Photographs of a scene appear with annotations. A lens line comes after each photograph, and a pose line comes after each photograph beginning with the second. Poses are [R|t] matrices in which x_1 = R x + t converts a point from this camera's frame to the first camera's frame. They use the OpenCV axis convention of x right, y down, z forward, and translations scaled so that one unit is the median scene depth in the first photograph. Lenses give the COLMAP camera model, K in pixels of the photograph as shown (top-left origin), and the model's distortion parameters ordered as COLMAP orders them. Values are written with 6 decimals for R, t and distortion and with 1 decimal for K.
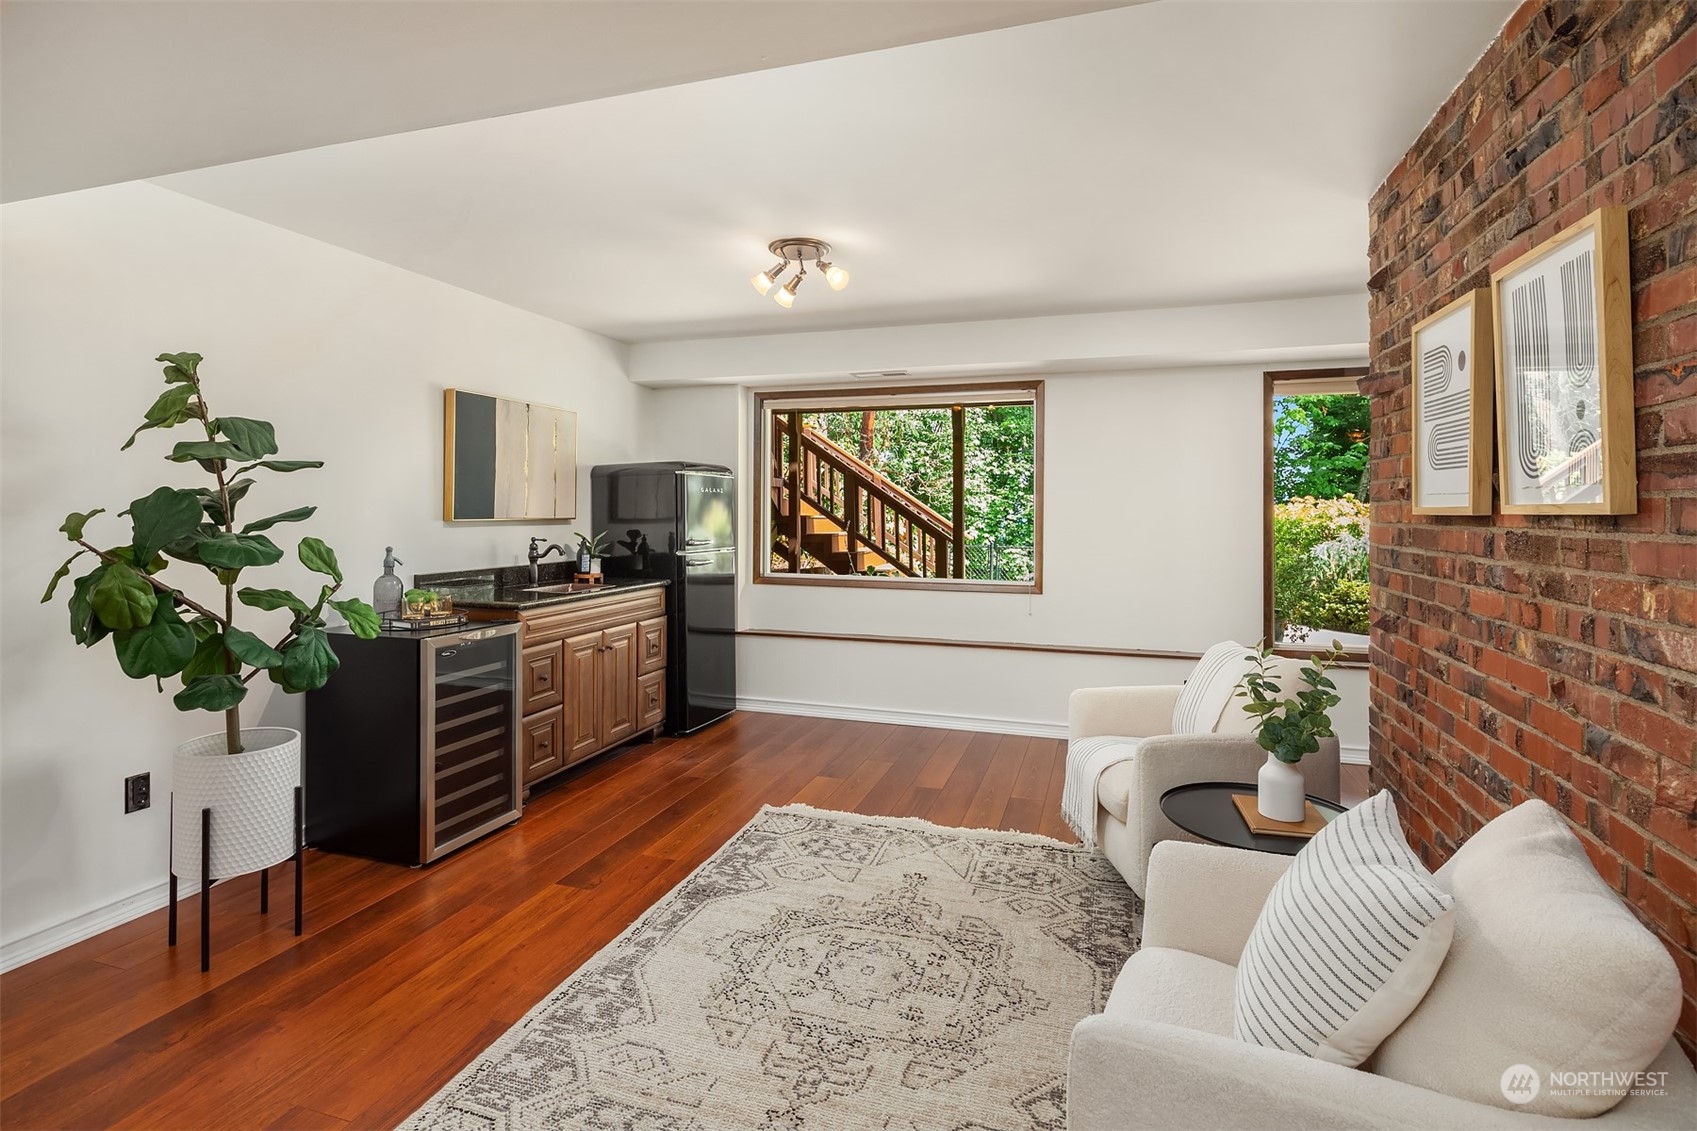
lens RADIAL K [[832.8, 0, 842.2], [0, 832.8, 510.0], [0, 0, 1]] dist [0.002077, 0.000402]
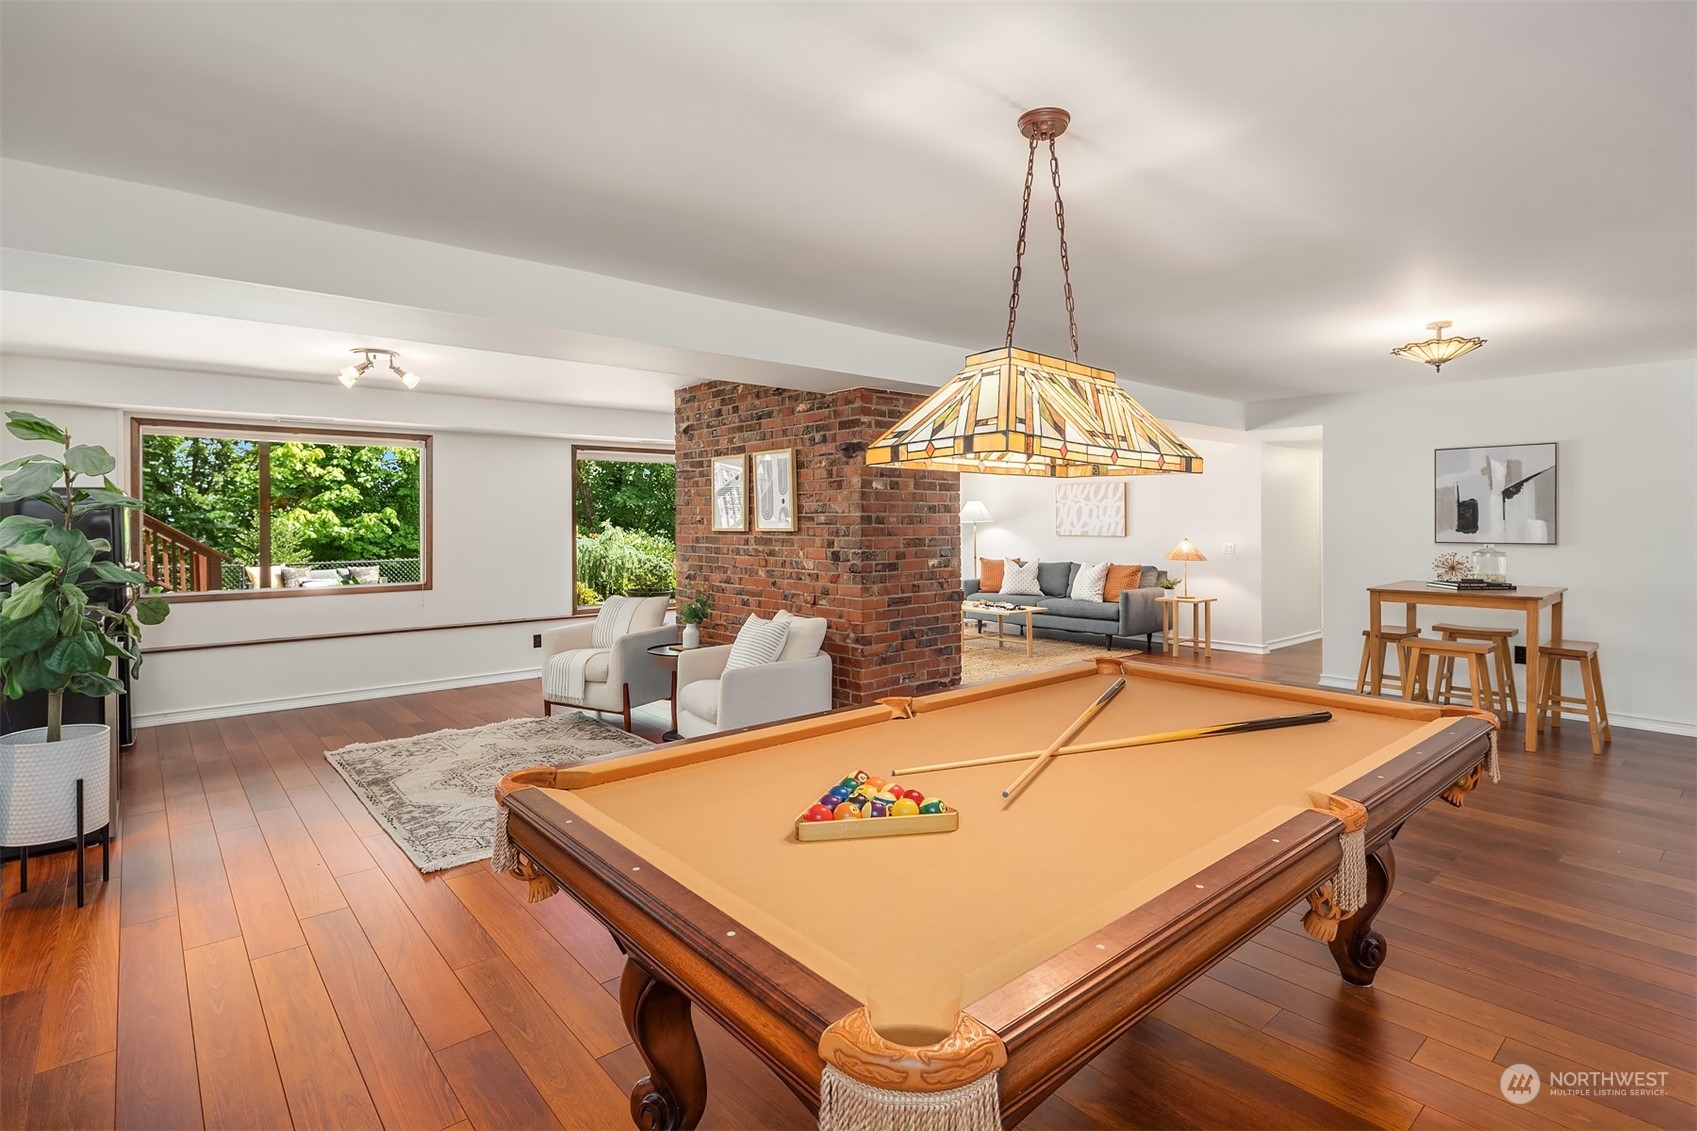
lens RADIAL K [[832.8, 0, 884.9], [0, 832.8, 532.8], [0, 0, 1]] dist [0.002077, 0.000402]
pose [[0.478825, -0.018830, 0.877708, -1.203833], [0.004091, 0.999807, 0.019218, -0.032256], [-0.877901, -0.005611, 0.478809, -0.639197]]
